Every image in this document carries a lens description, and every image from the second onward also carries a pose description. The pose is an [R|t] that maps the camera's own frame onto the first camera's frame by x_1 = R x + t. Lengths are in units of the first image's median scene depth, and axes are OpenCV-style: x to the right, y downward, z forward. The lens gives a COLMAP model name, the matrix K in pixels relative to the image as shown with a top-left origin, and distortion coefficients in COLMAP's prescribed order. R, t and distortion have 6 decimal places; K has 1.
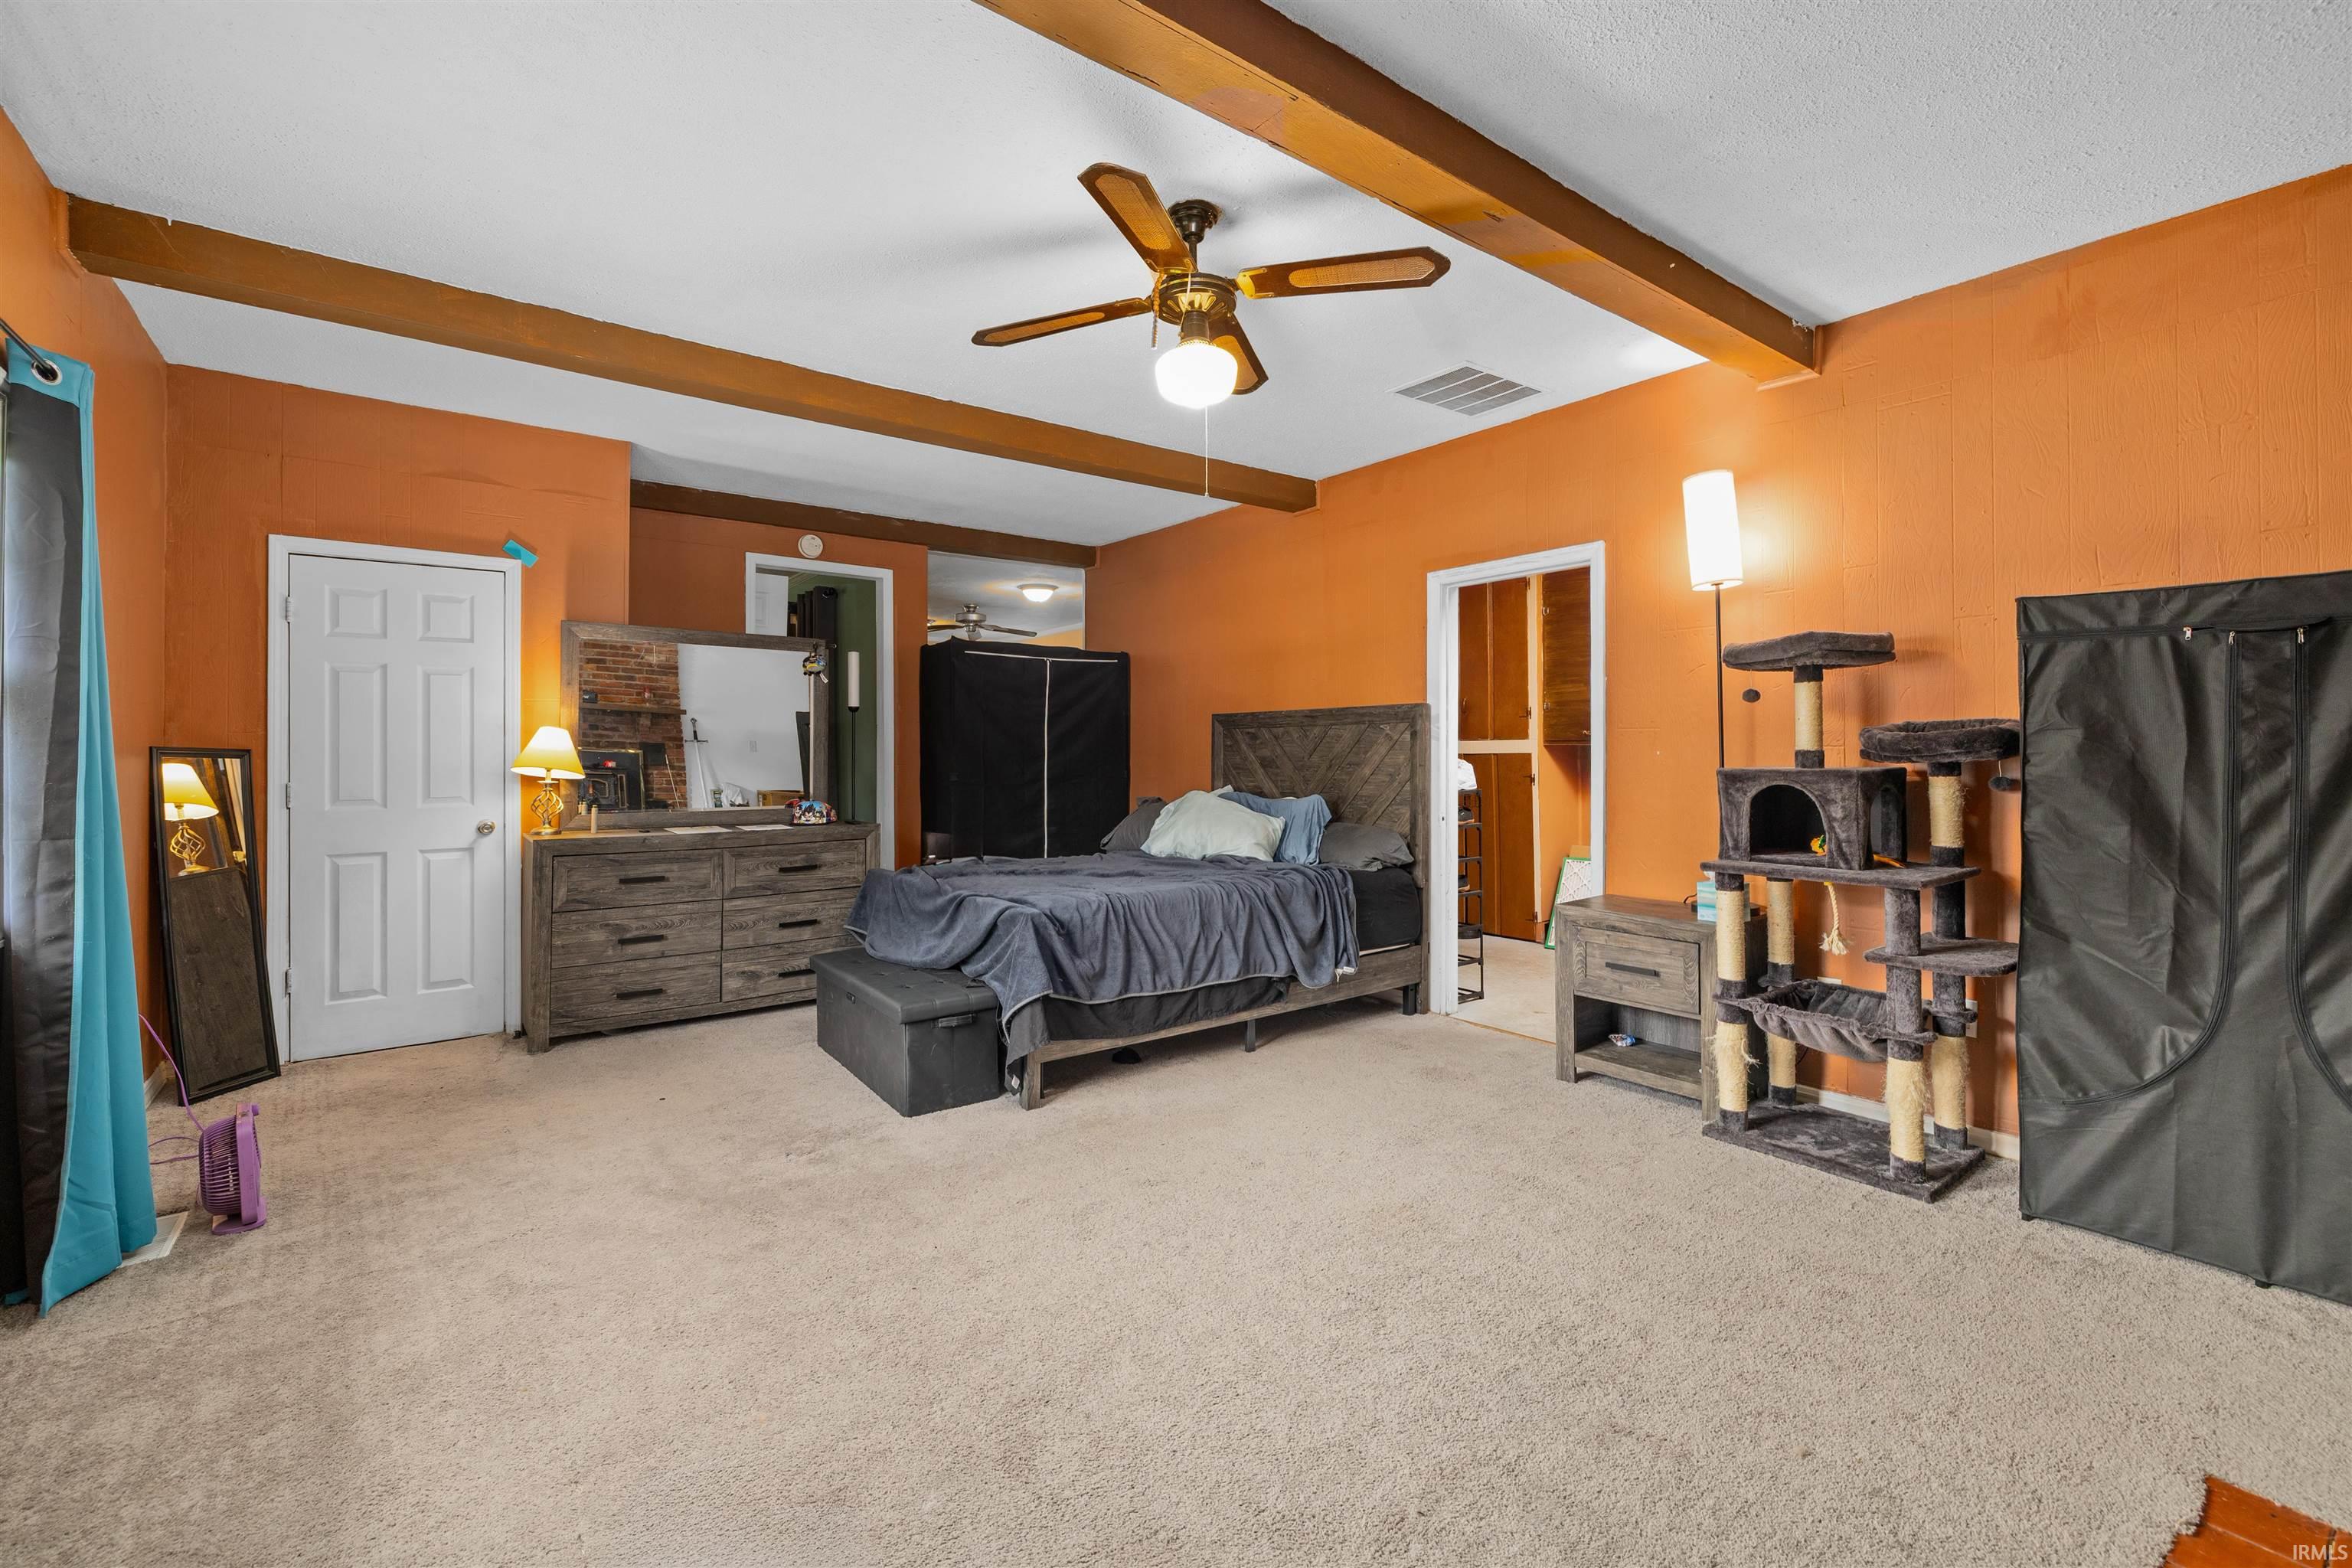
lens RADIAL K [[993.3, 0, 1170.8], [0, 993.3, 742.7], [0, 0, 1]] dist [-0.000444, -0.000453]
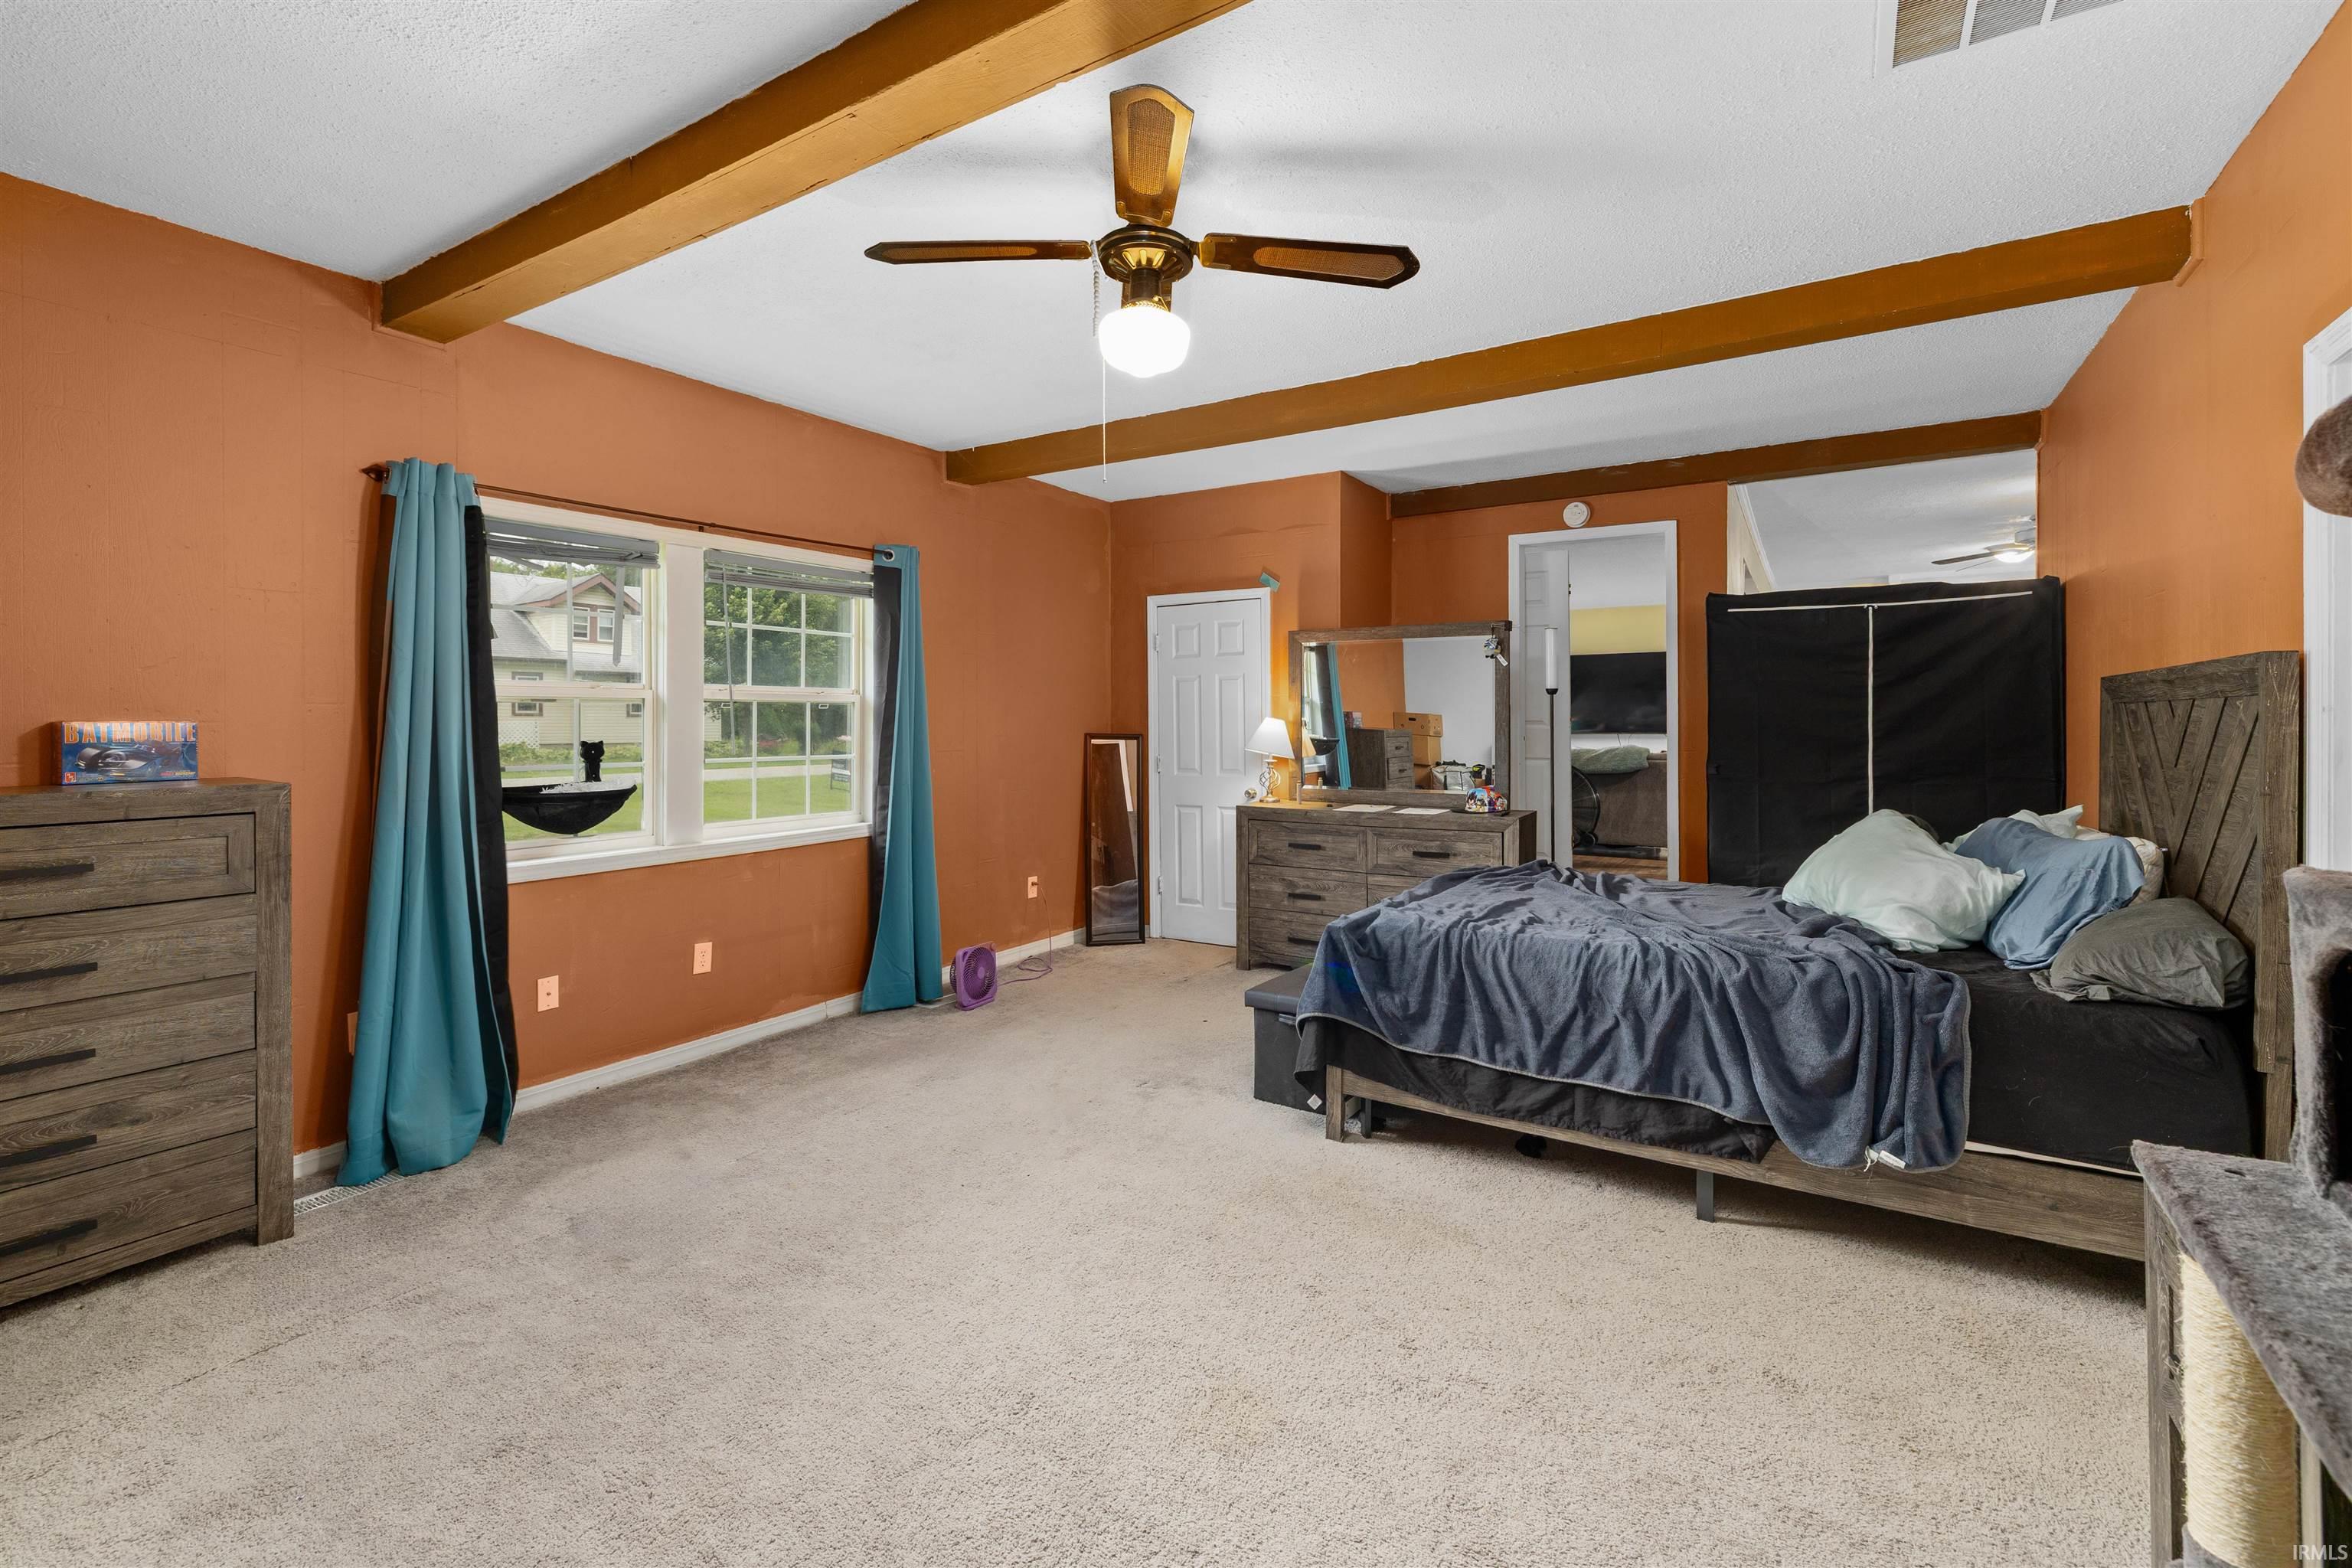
lens RADIAL K [[989.2, 0, 1126.8], [0, 989.2, 725.6], [0, 0, 1]] dist [0.001277, 0.000034]
pose [[0.352621, 0.002611, -0.935763, 0.538492], [0.012387, 0.999895, 0.007457, -0.018728], [0.935684, -0.014220, 0.352551, 0.419450]]
